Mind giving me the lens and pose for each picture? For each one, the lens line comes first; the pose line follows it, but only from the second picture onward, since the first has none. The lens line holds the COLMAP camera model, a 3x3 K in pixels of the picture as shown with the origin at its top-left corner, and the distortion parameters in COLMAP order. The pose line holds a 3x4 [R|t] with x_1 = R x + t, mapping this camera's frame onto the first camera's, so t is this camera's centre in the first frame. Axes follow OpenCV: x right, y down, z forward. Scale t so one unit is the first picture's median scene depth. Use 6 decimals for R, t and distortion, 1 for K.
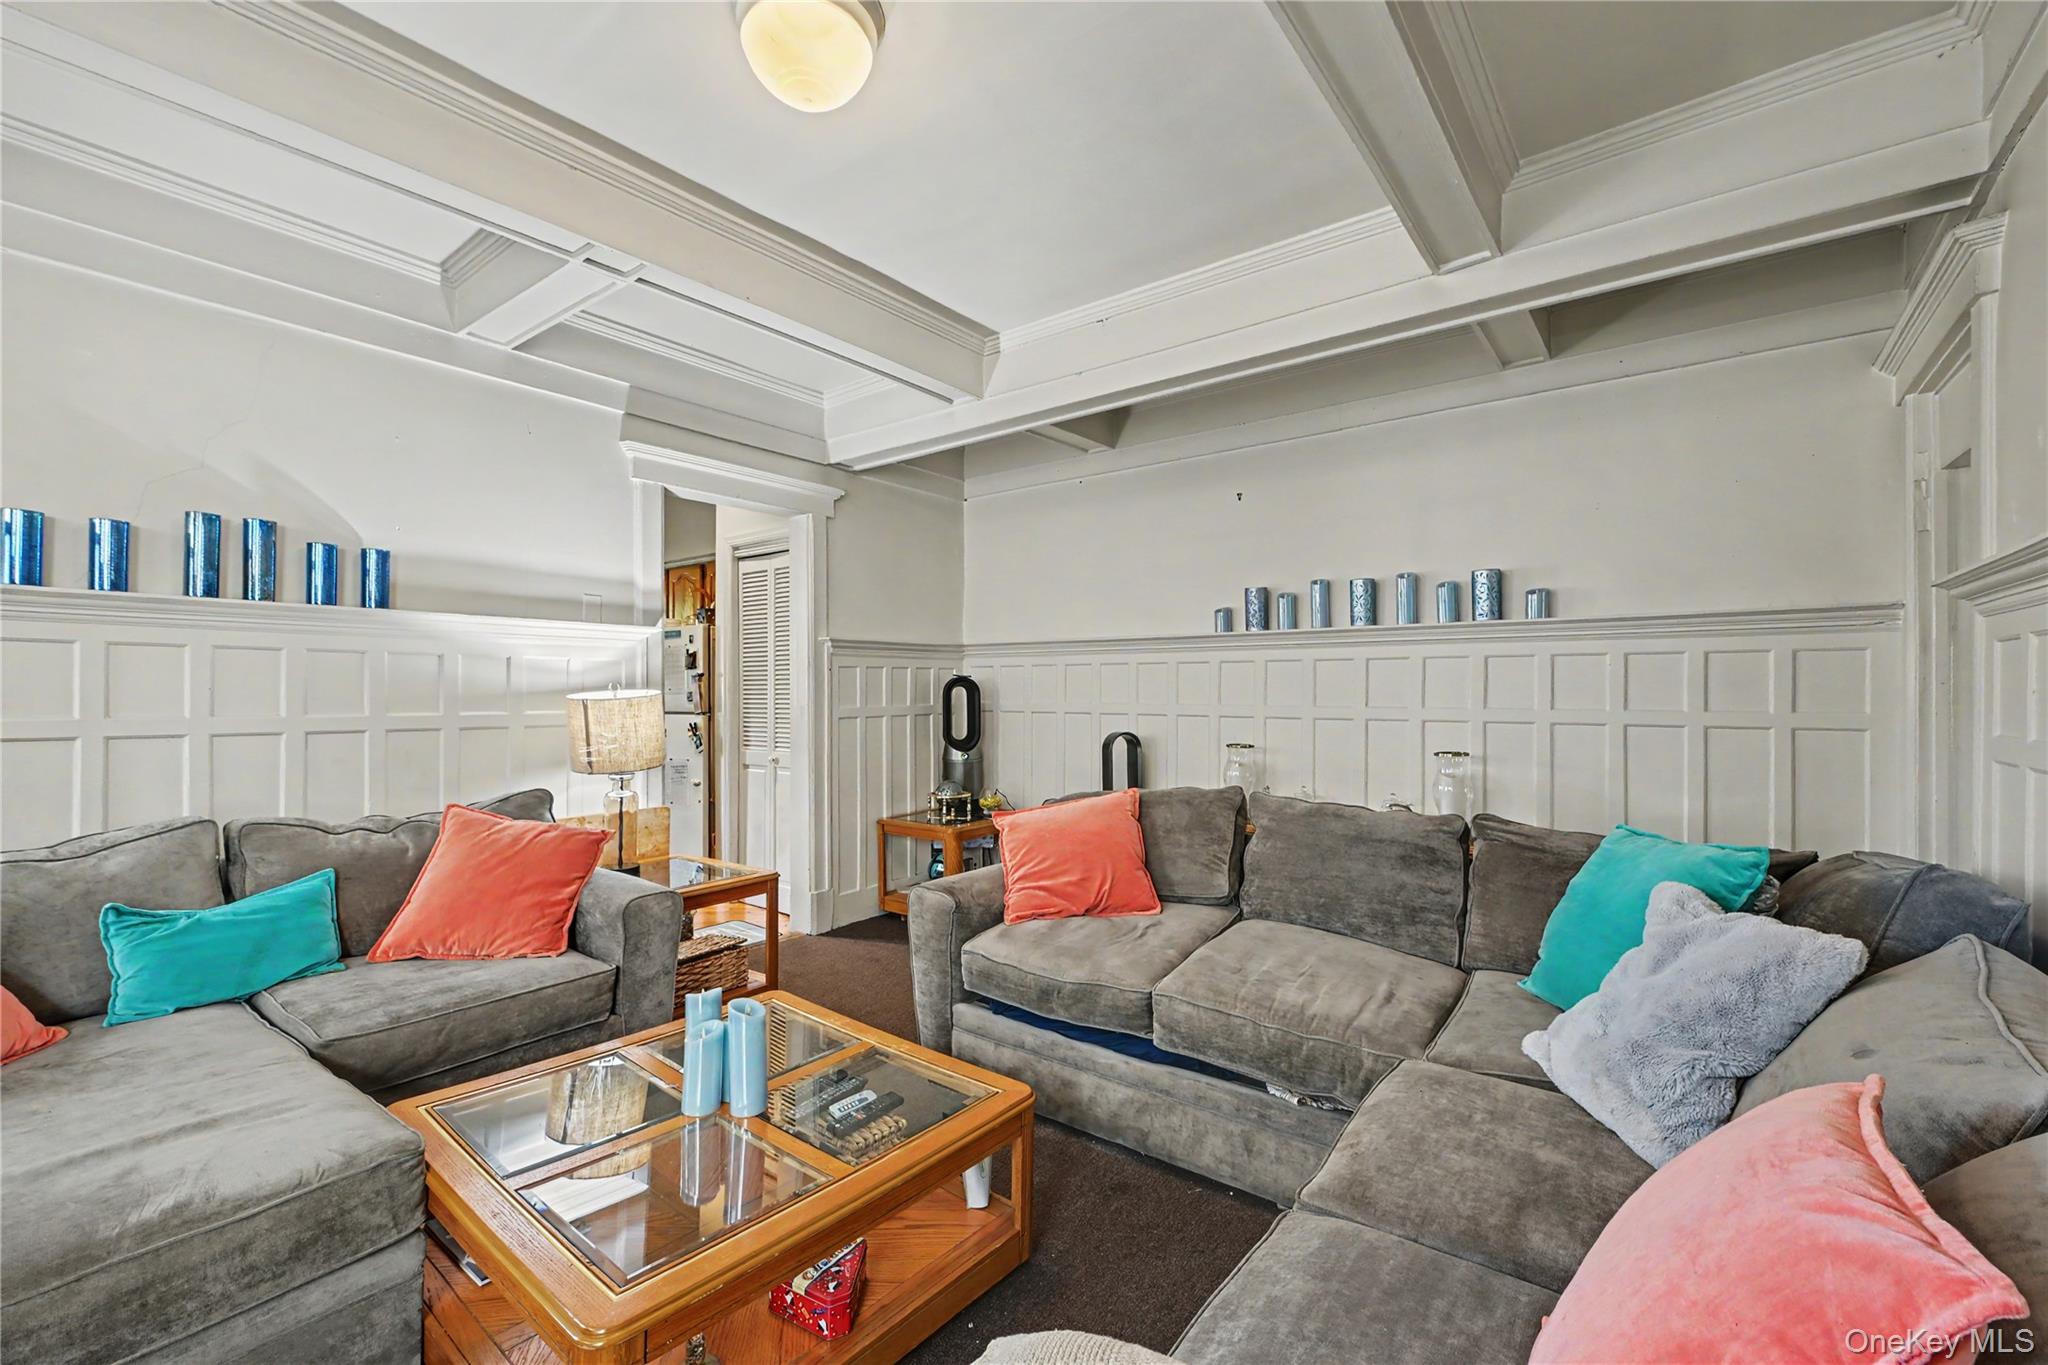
lens RADIAL K [[842.2, 0, 1011.3], [0, 842.2, 682.0], [0, 0, 1]] dist [0.000447, 0.000125]
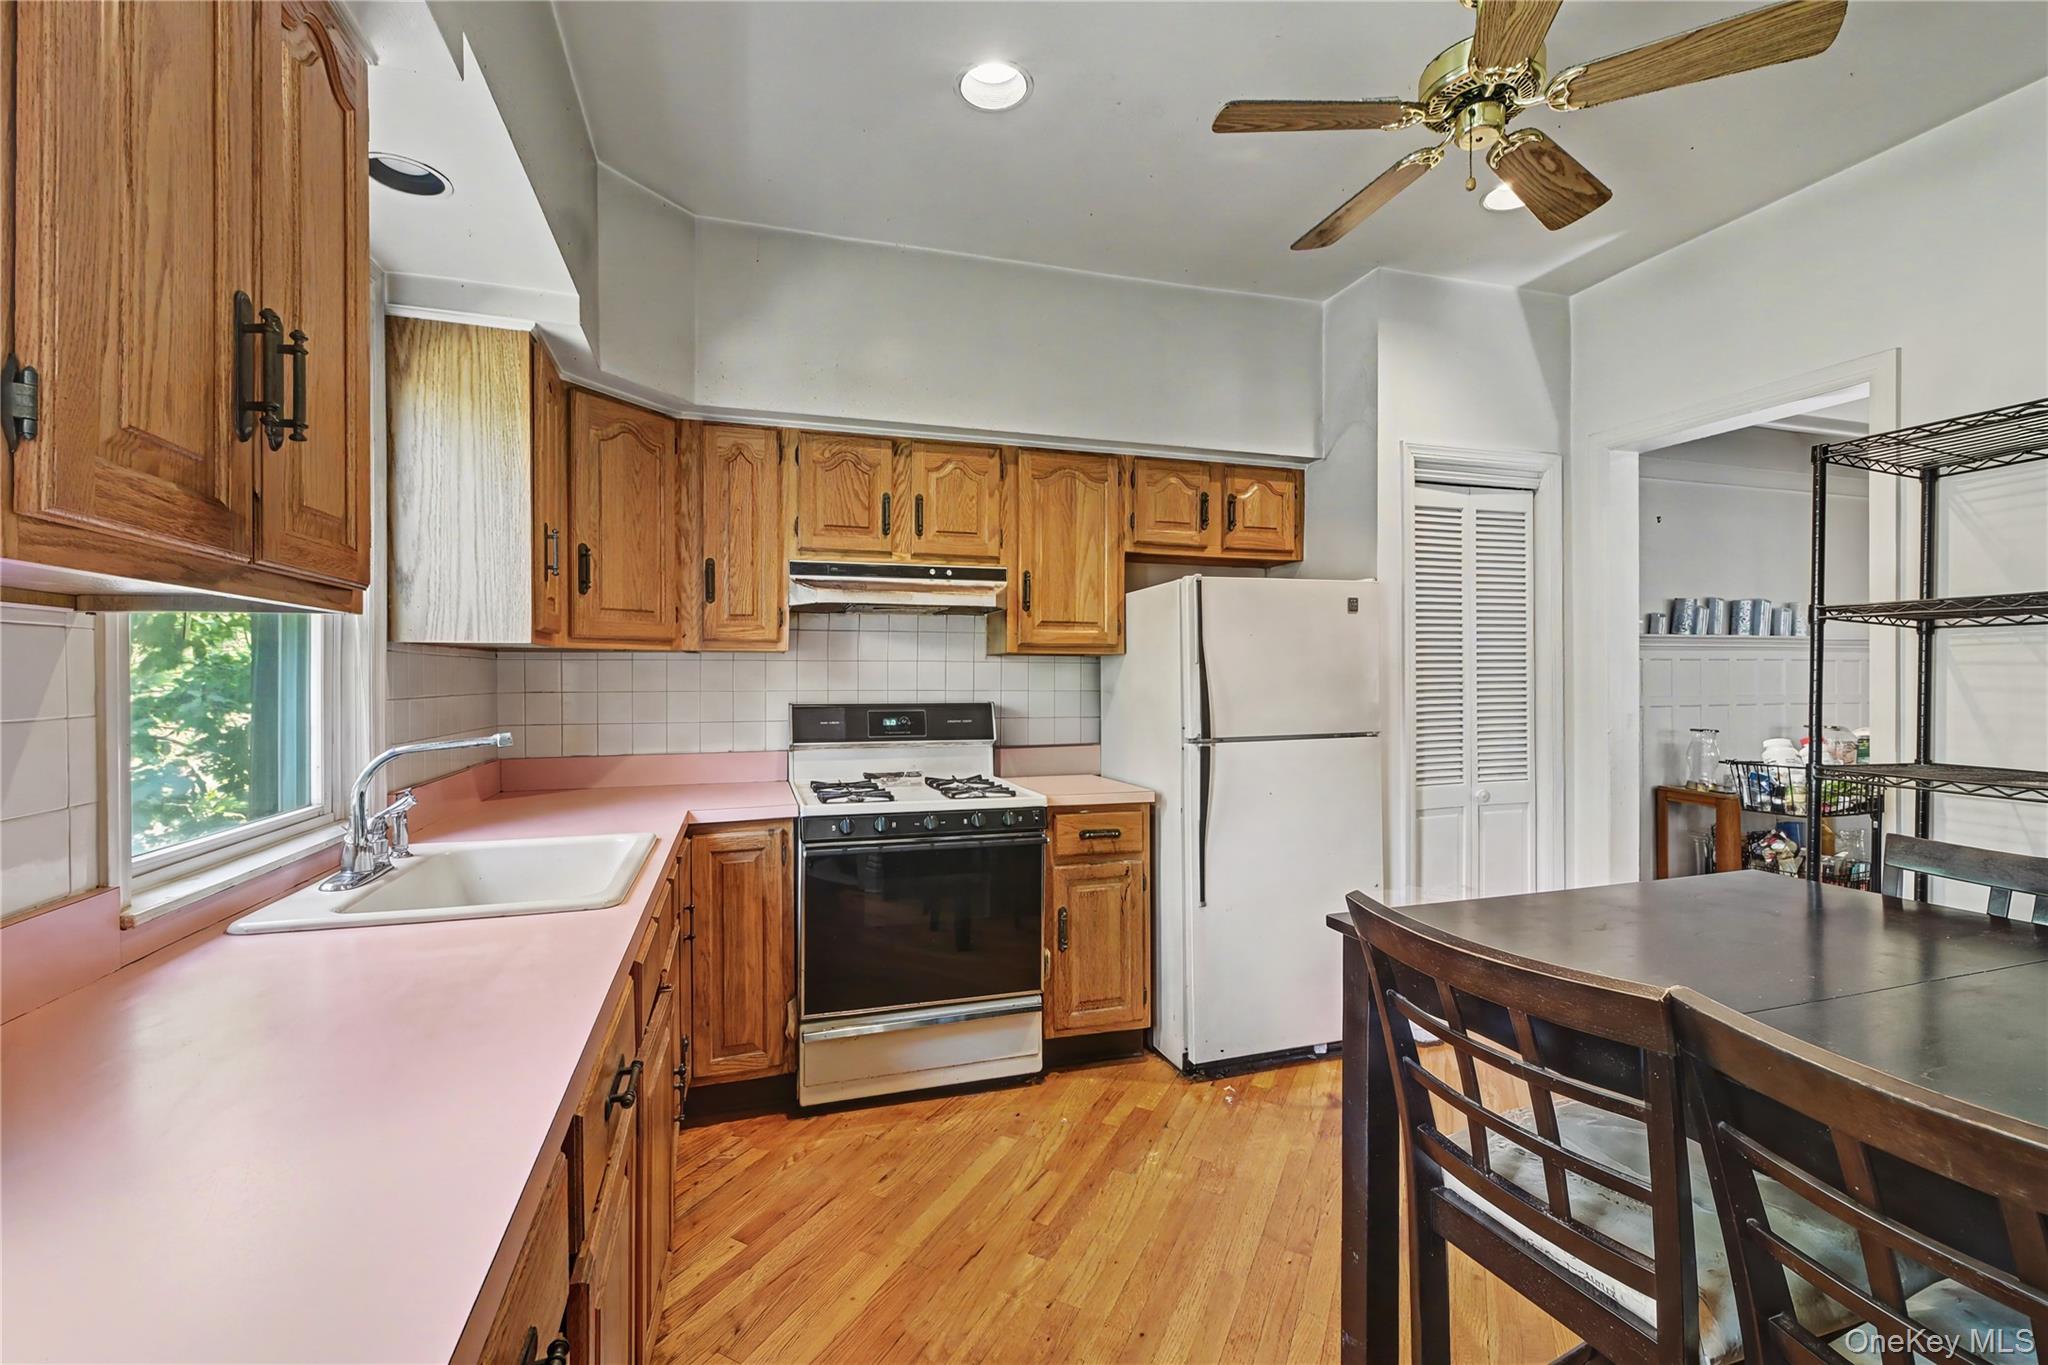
lens RADIAL K [[842.2, 0, 1024.7], [0, 842.2, 677.4], [0, 0, 1]] dist [0.000447, 0.000125]
pose [[0.538721, -0.006181, 0.842462, -1.223362], [0.003289, 0.999981, 0.005234, -0.007025], [-0.842478, -0.000048, 0.538731, 1.107809]]
